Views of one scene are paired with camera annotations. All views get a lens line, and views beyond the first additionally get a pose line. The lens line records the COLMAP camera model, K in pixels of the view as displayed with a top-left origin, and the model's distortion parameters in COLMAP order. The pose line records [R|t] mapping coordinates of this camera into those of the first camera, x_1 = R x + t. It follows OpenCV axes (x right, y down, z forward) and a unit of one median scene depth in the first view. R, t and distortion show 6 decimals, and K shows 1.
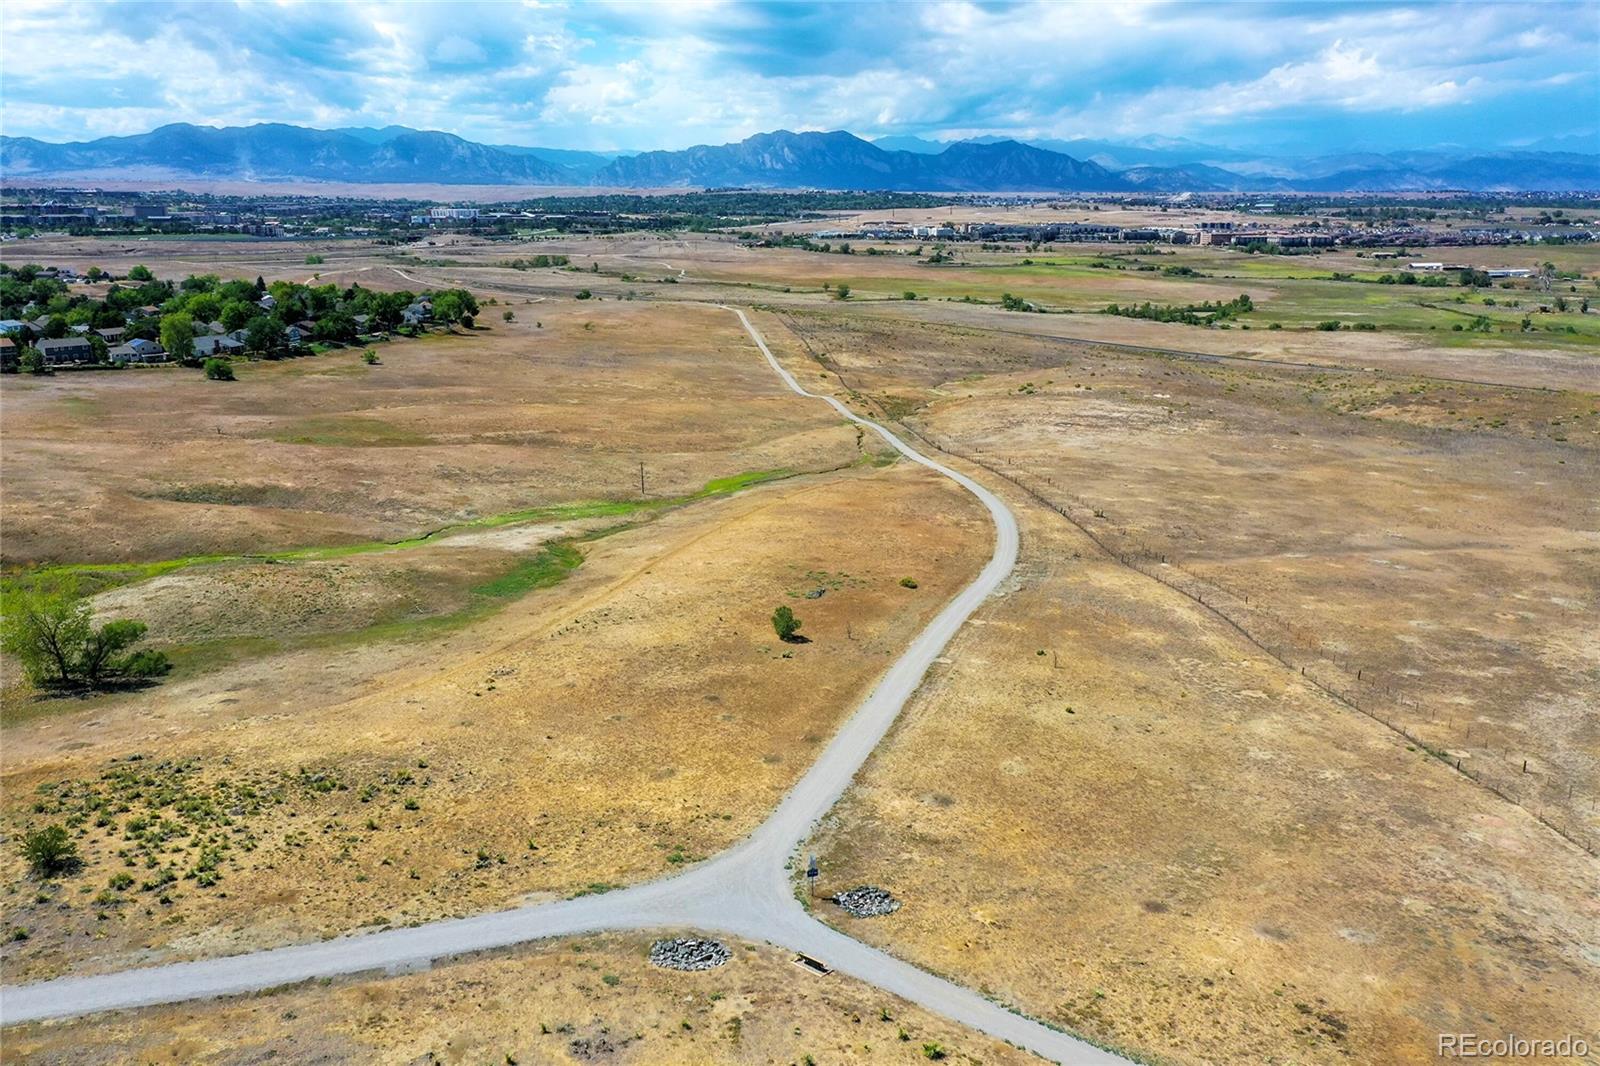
lens RADIAL K [[1245.6, 0, 801.9], [0, 1245.6, 525.0], [0, 0, 1]] dist [0.001727, -0.002128]
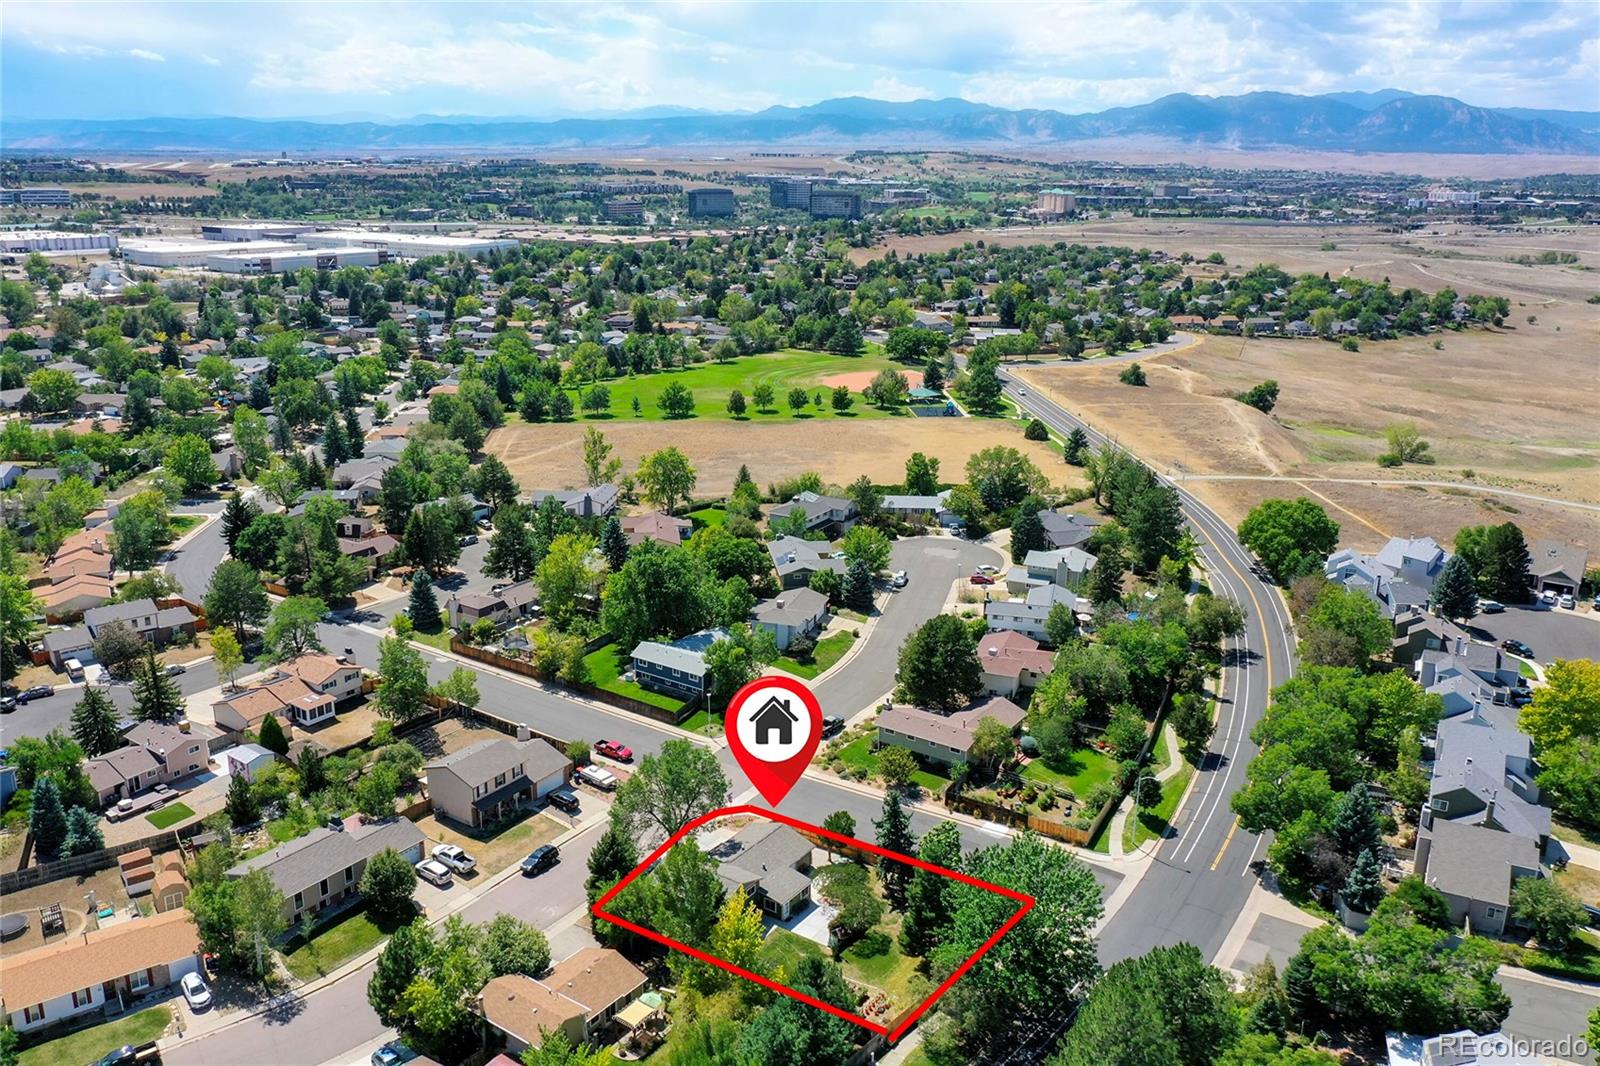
lens RADIAL K [[1245.6, 0, 805.7], [0, 1245.6, 561.8], [0, 0, 1]] dist [0.001727, -0.002128]
pose [[0.756593, 0.207488, -0.620093, 0.012035], [-0.173929, 0.978016, 0.115037, 0.015775], [0.630330, 0.020816, 0.776048, -0.124113]]
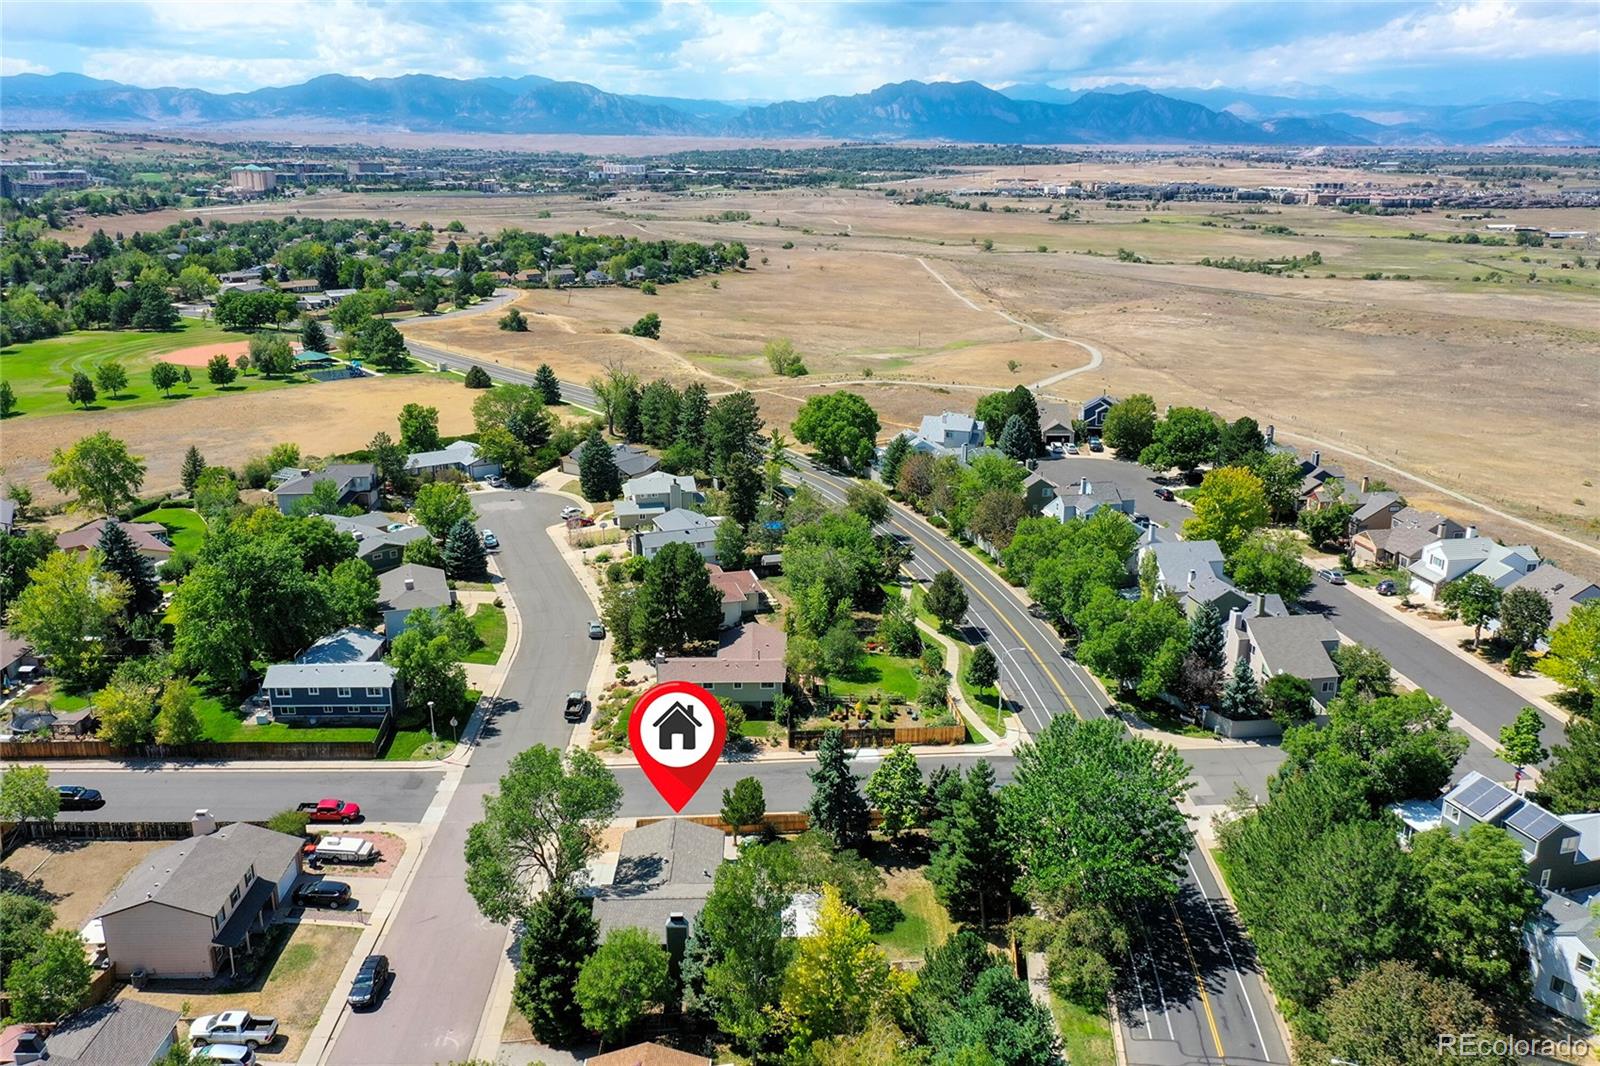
lens RADIAL K [[1245.6, 0, 803.9], [0, 1245.6, 526.3], [0, 0, 1]] dist [0.001727, -0.002128]
pose [[0.995592, 0.030236, -0.088787, -0.014605], [-0.026737, 0.998828, 0.040336, 0.022317], [0.089903, -0.037784, 0.995234, -0.123263]]
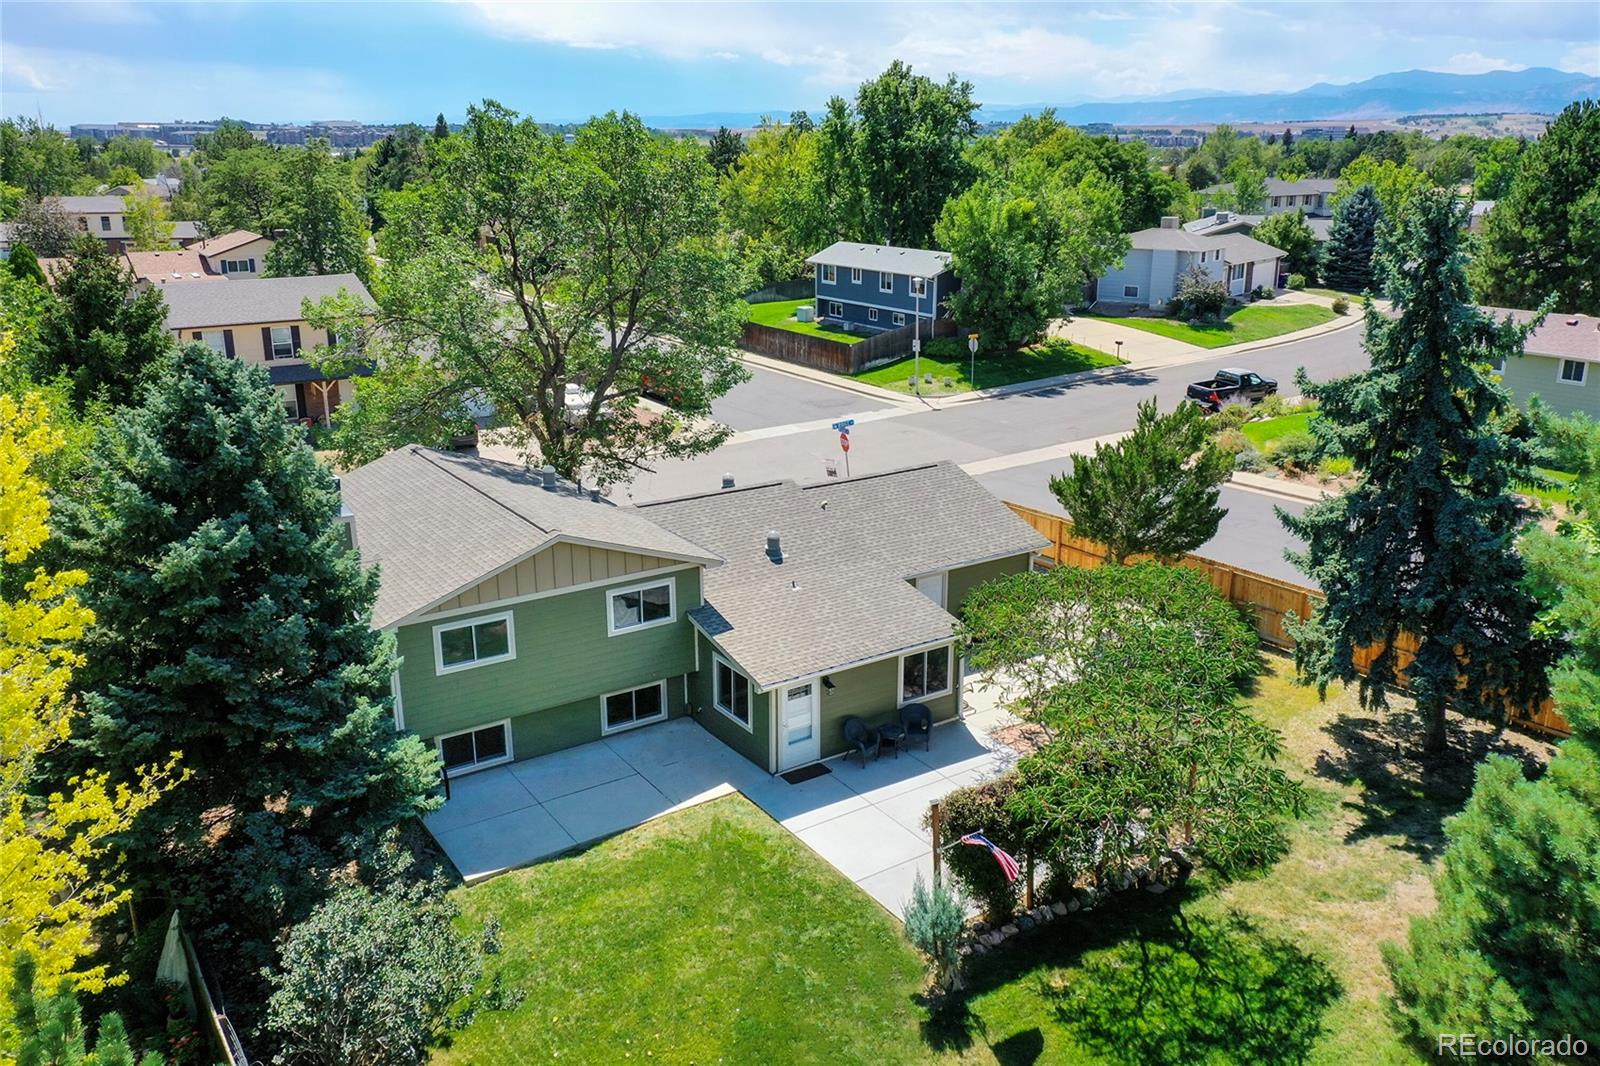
lens RADIAL K [[1245.6, 0, 799.4], [0, 1245.6, 540.2], [0, 0, 1]] dist [0.001727, -0.002128]
pose [[0.444131, 0.263015, -0.856488, -0.010322], [-0.217166, 0.959038, 0.181895, 0.033599], [0.869245, 0.105215, 0.483056, -0.087277]]
